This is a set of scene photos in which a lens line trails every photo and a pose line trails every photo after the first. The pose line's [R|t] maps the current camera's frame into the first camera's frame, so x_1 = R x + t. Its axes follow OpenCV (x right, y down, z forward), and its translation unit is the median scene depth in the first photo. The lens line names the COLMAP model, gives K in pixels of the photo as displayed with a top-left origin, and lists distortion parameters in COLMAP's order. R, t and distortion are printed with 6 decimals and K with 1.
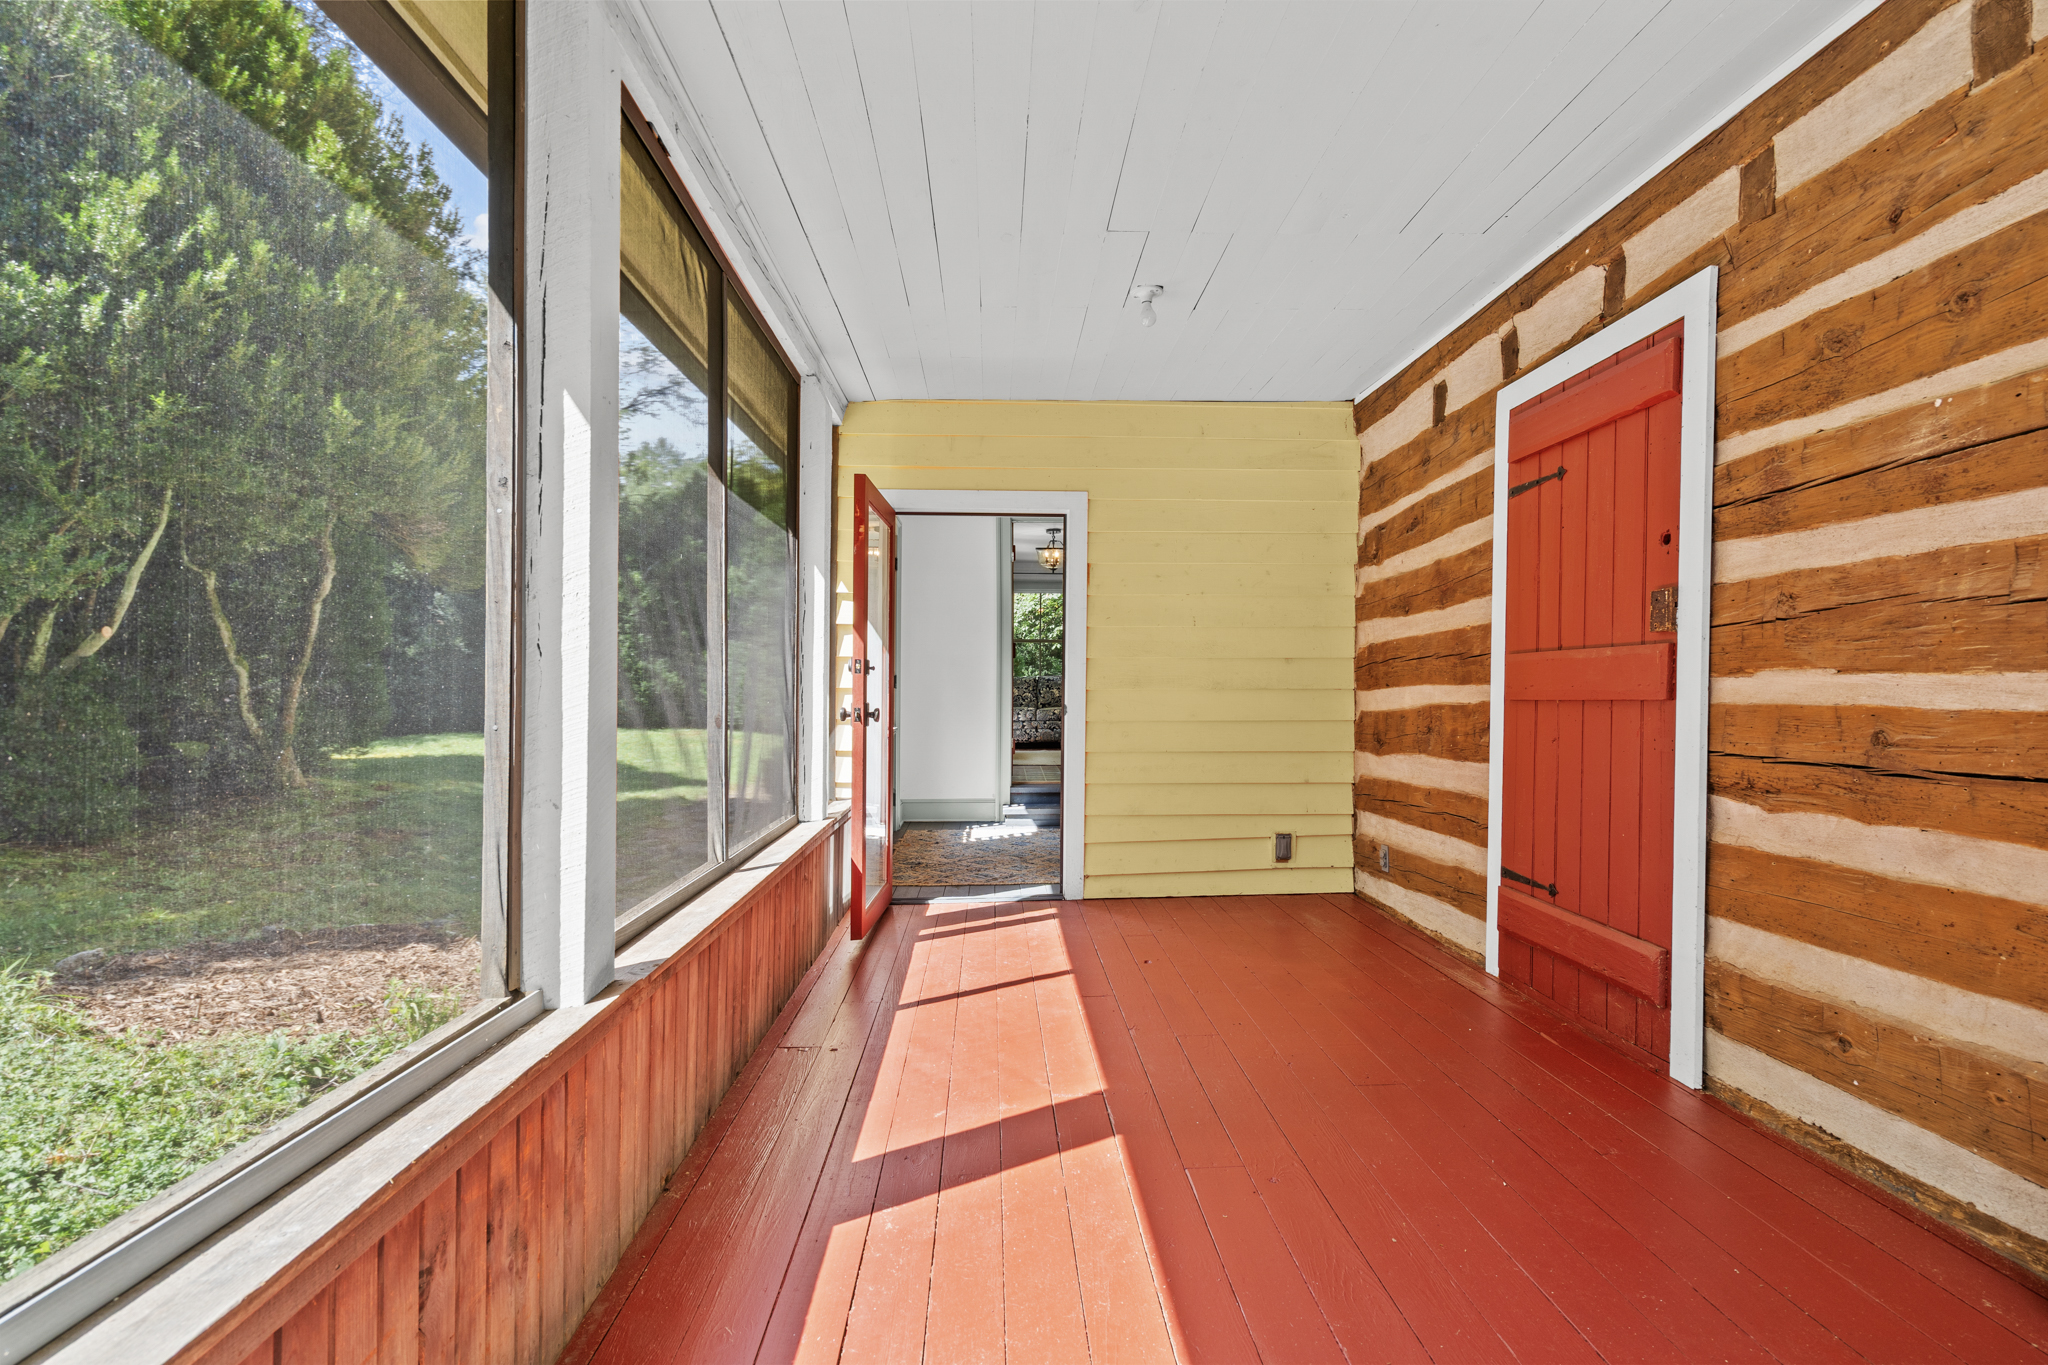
lens RADIAL K [[1004.5, 0, 1023.5], [0, 1004.5, 688.7], [0, 0, 1]] dist [0.000218, 0.000010]
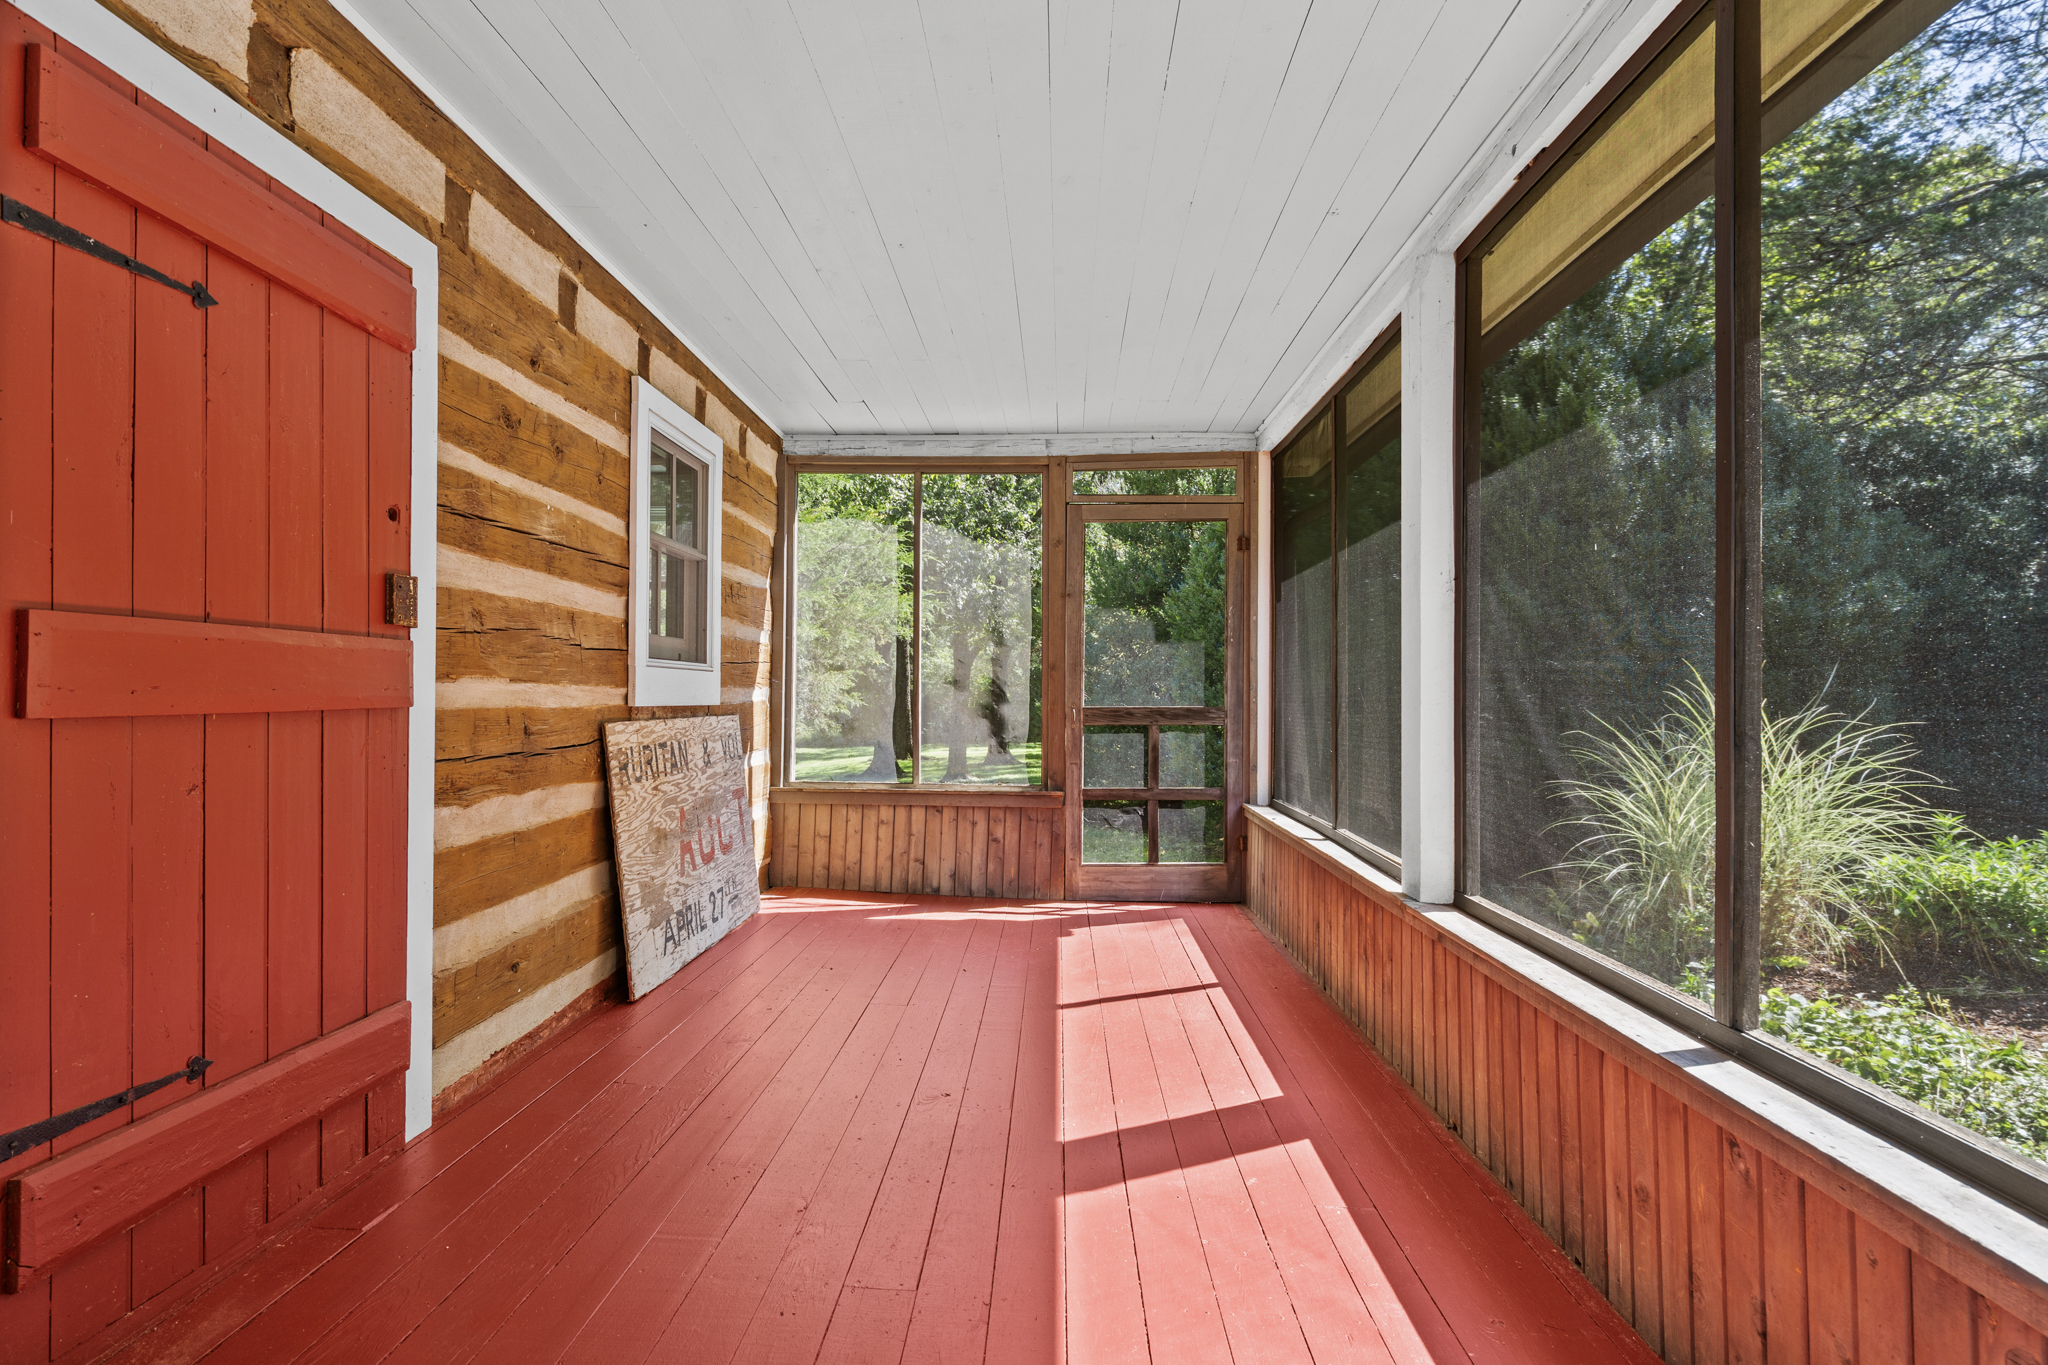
lens RADIAL K [[1004.5, 0, 1029.4], [0, 1004.5, 677.7], [0, 0, 1]] dist [0.000218, 0.000010]
pose [[-0.998054, -0.013770, 0.060821, 0.066749], [-0.014954, 0.999707, -0.019059, -0.005795], [-0.060541, -0.019931, -0.997967, 1.967513]]
